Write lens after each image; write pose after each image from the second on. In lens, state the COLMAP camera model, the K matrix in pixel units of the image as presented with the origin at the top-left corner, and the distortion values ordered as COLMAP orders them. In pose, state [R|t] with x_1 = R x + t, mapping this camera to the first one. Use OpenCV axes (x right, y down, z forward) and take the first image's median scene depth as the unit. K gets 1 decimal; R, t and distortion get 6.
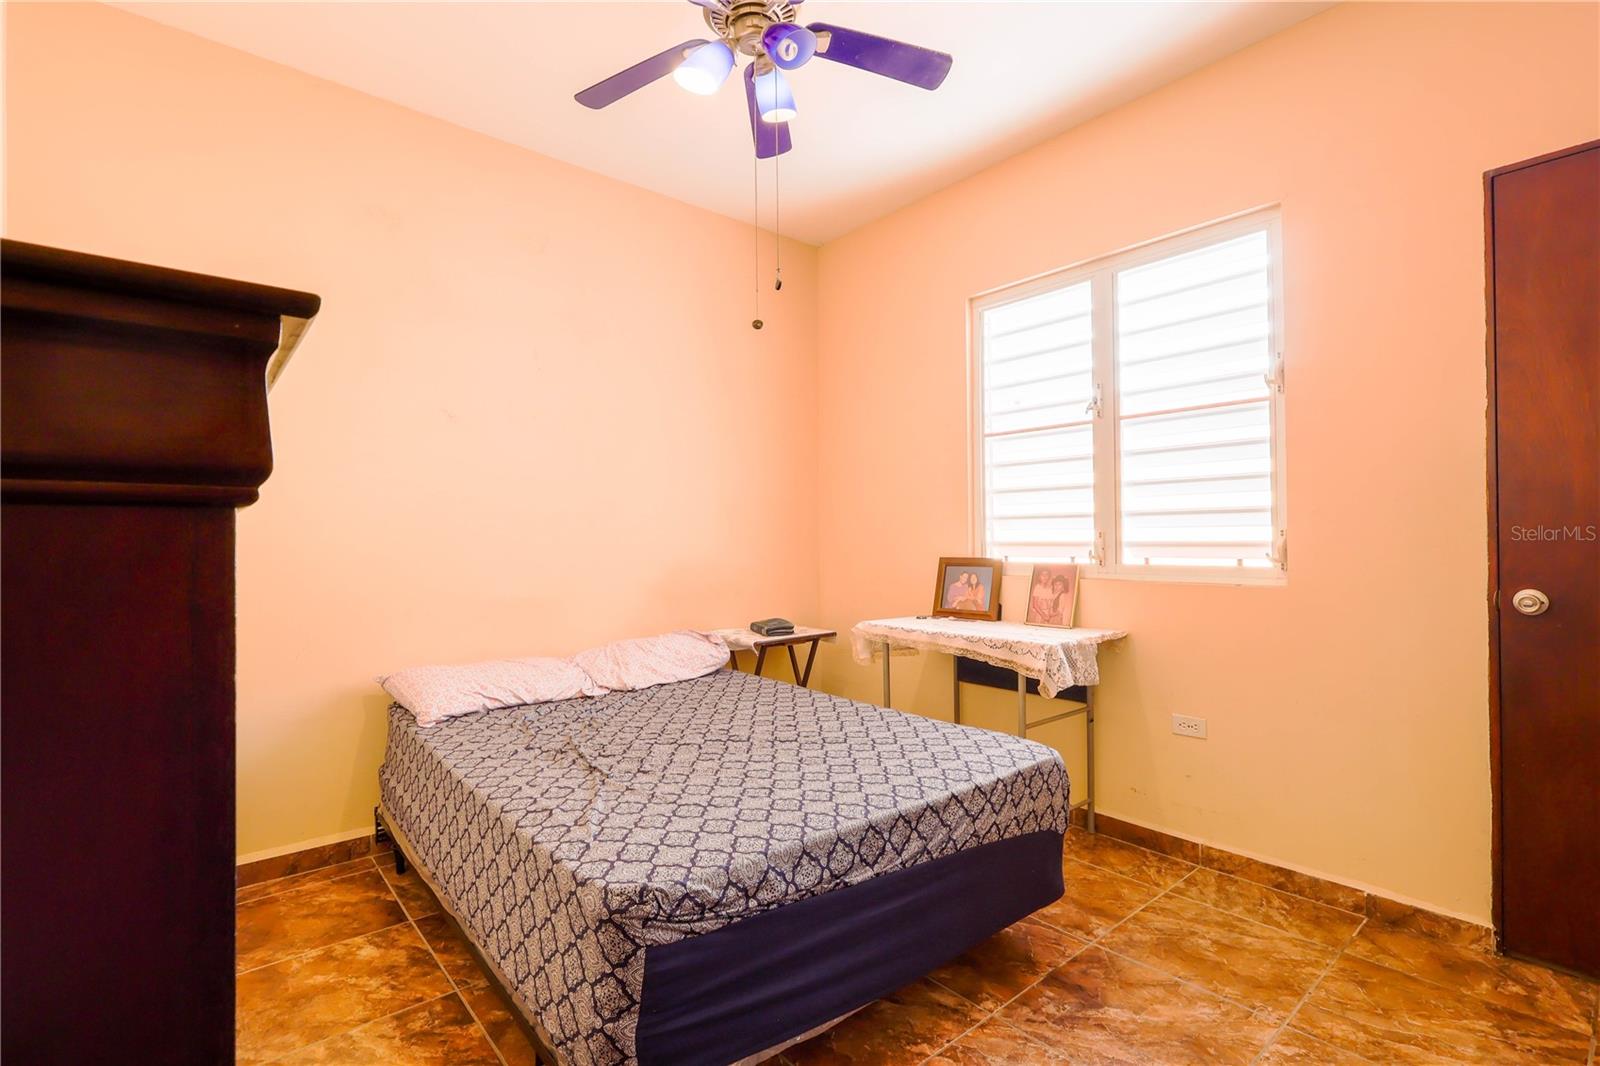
lens RADIAL K [[748.2, 0, 800.2], [0, 748.2, 536.3], [0, 0, 1]] dist [0.000702, 0.000214]
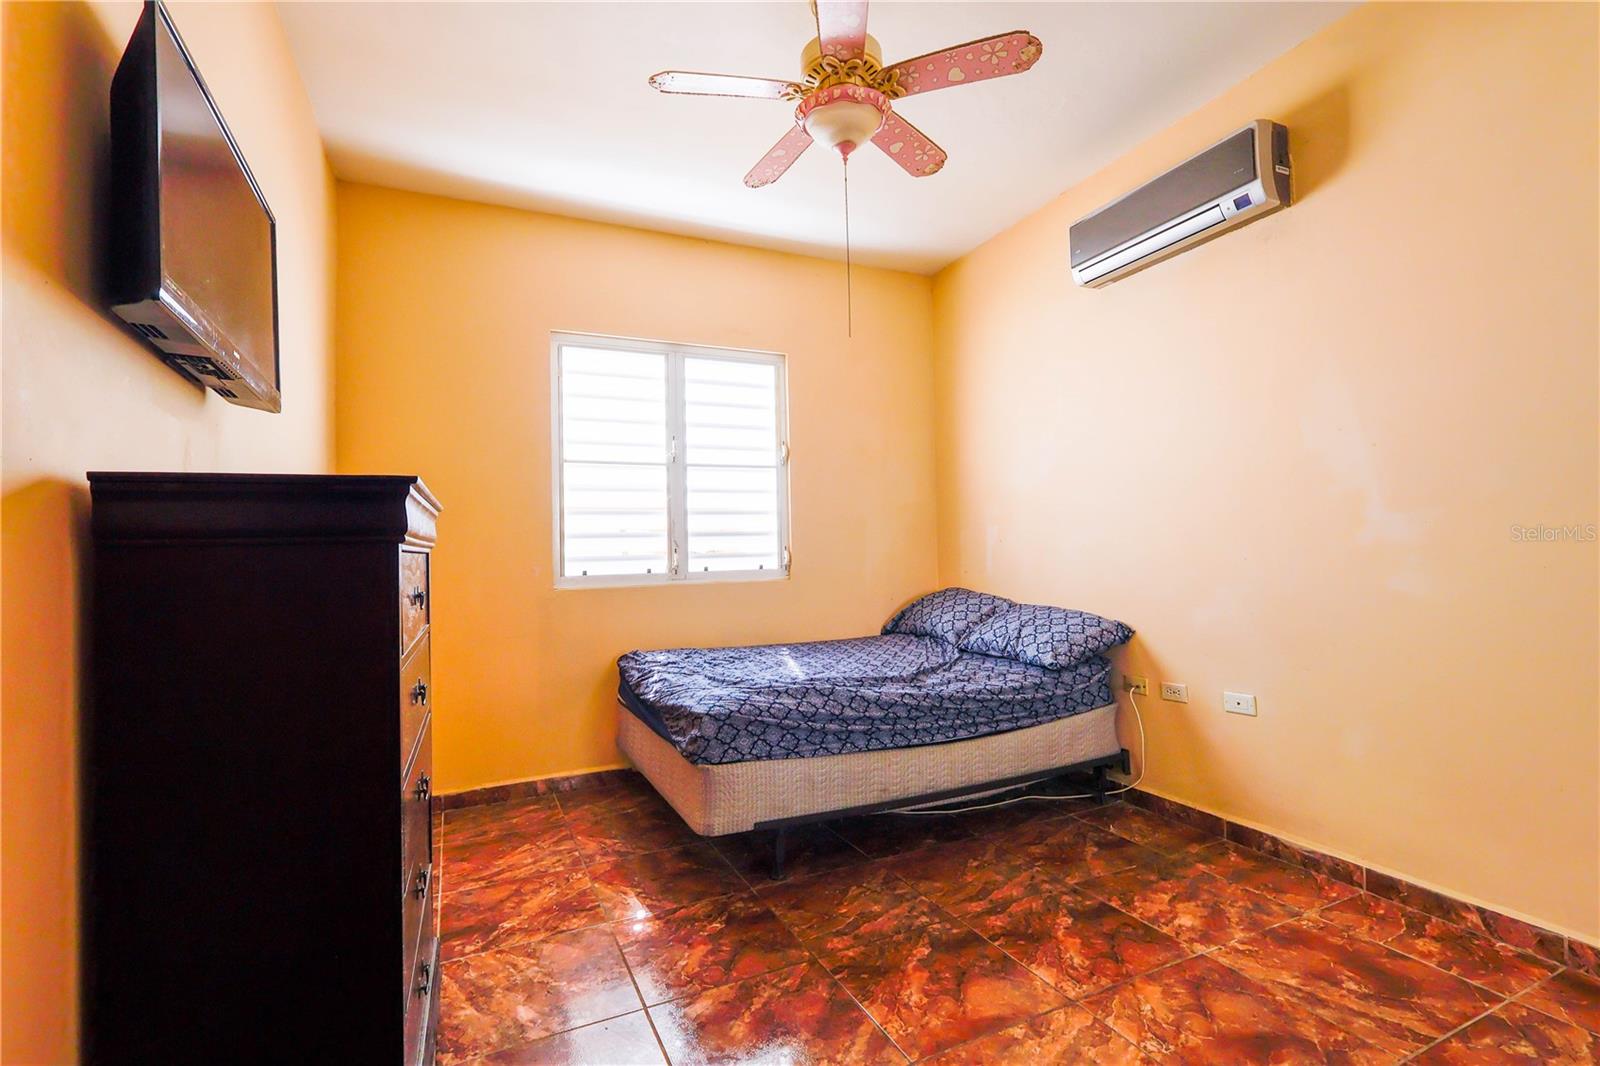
lens RADIAL K [[748.2, 0, 796.8], [0, 748.2, 532.0], [0, 0, 1]] dist [0.000702, 0.000214]
pose [[0.266165, 0.022157, 0.963673, -0.825294], [0.015068, 0.999518, -0.027143, 0.006683], [-0.963810, 0.021745, 0.265703, 0.448217]]
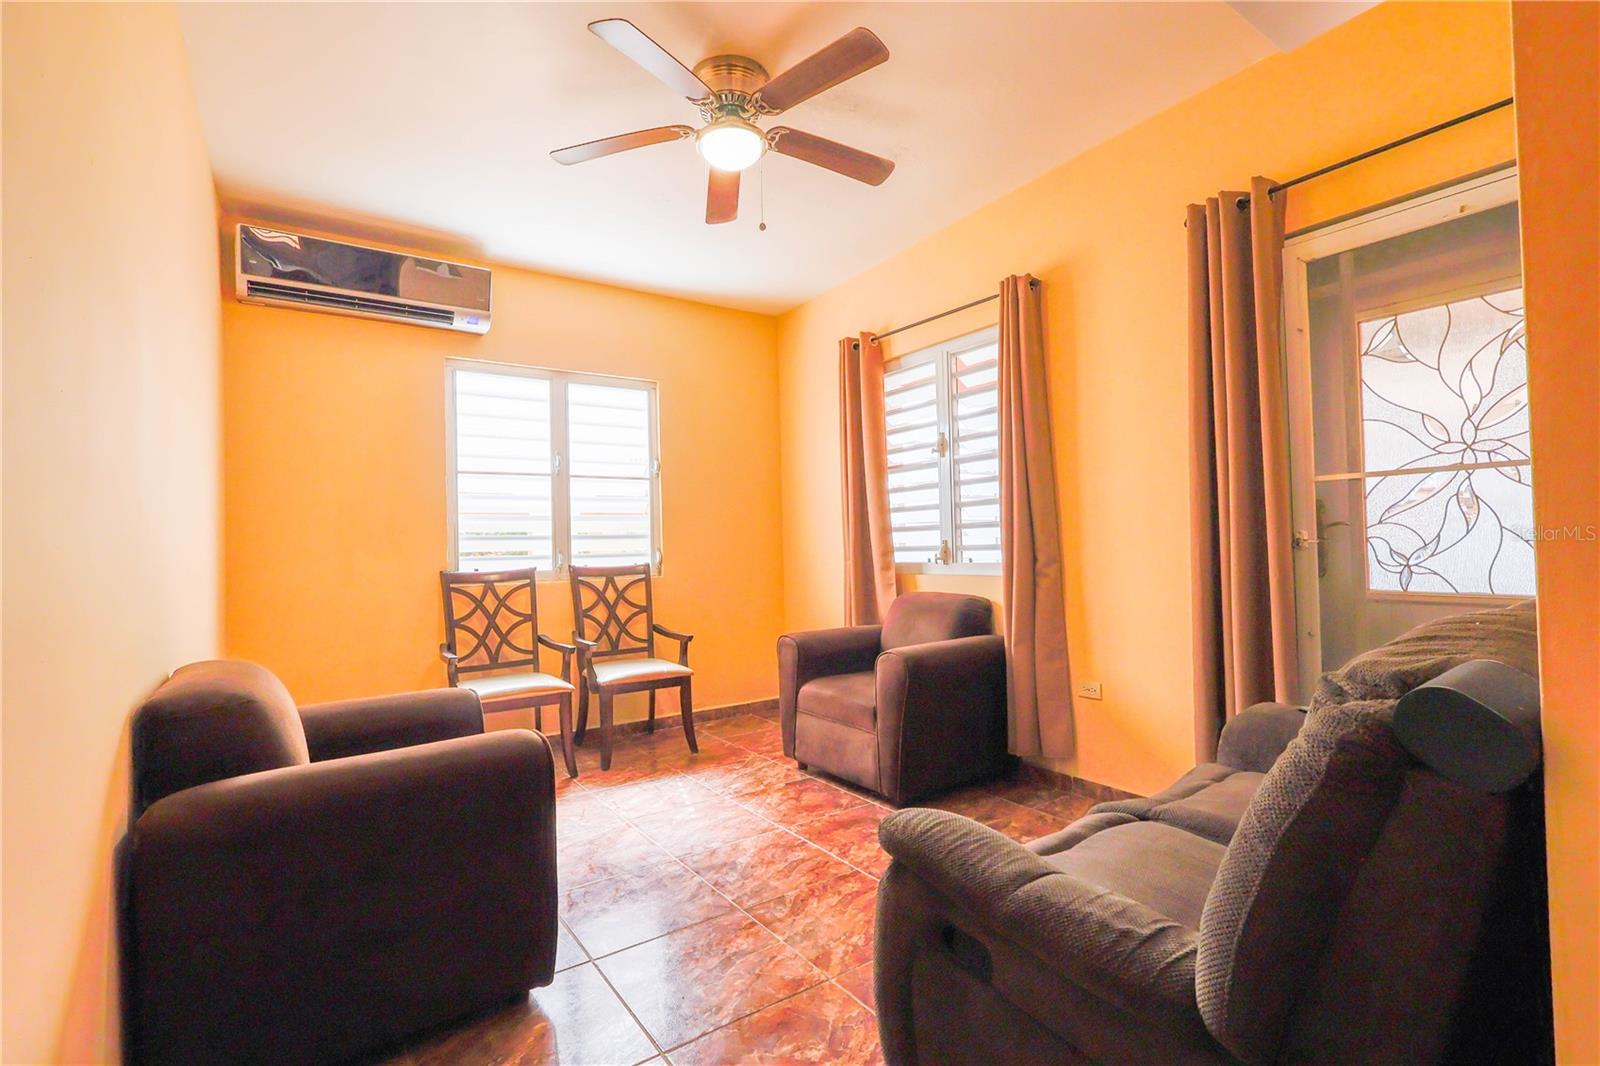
lens RADIAL K [[748.2, 0, 801.4], [0, 748.2, 543.2], [0, 0, 1]] dist [0.000702, 0.000214]
pose [[0.114493, 0.004974, 0.993412, -1.071944], [0.012599, 0.999900, -0.006458, 0.001032], [-0.993344, 0.013256, 0.114418, 0.339399]]
